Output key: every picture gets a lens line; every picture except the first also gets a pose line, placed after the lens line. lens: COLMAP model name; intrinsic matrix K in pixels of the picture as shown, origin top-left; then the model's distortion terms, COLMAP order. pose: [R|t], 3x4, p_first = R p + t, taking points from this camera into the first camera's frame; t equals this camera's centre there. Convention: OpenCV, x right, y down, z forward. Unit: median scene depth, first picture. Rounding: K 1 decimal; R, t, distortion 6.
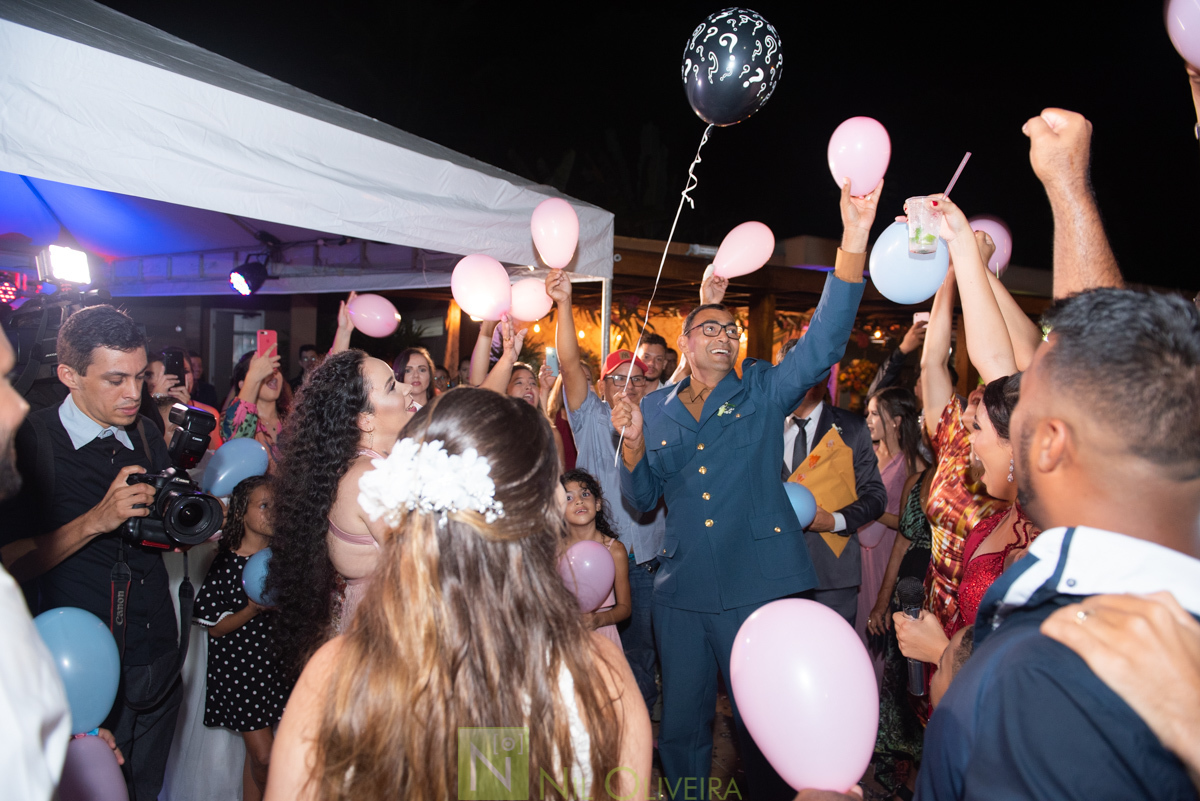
lens RADIAL K [[806.9, 0, 600.0], [0, 806.9, 400.5], [0, 0, 1]] dist [-0.050941, 0.000424]
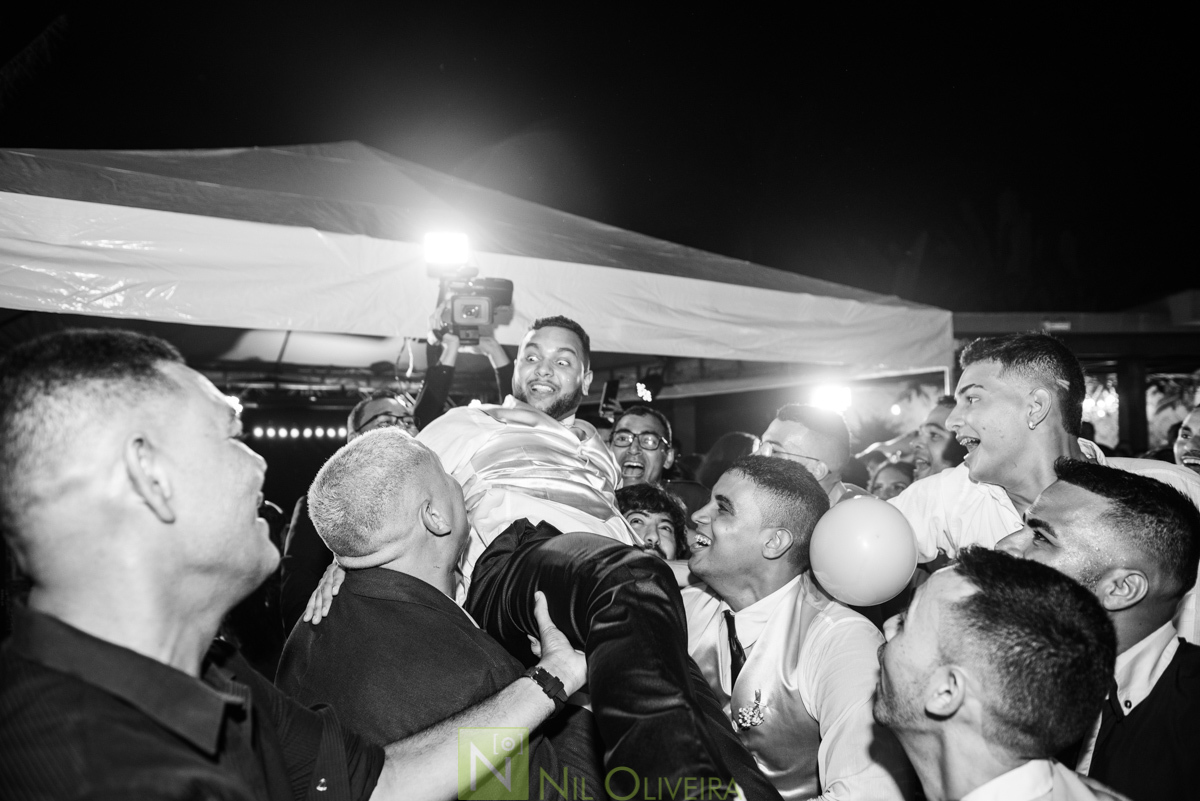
lens RADIAL K [[806.9, 0, 600.0], [0, 806.9, 400.5], [0, 0, 1]] dist [-0.050941, 0.000424]
pose [[0.902302, -0.071421, -0.425146, 0.030219], [0.026122, 0.993427, -0.111448, 0.008061], [0.430312, 0.089454, 0.898237, -0.183118]]
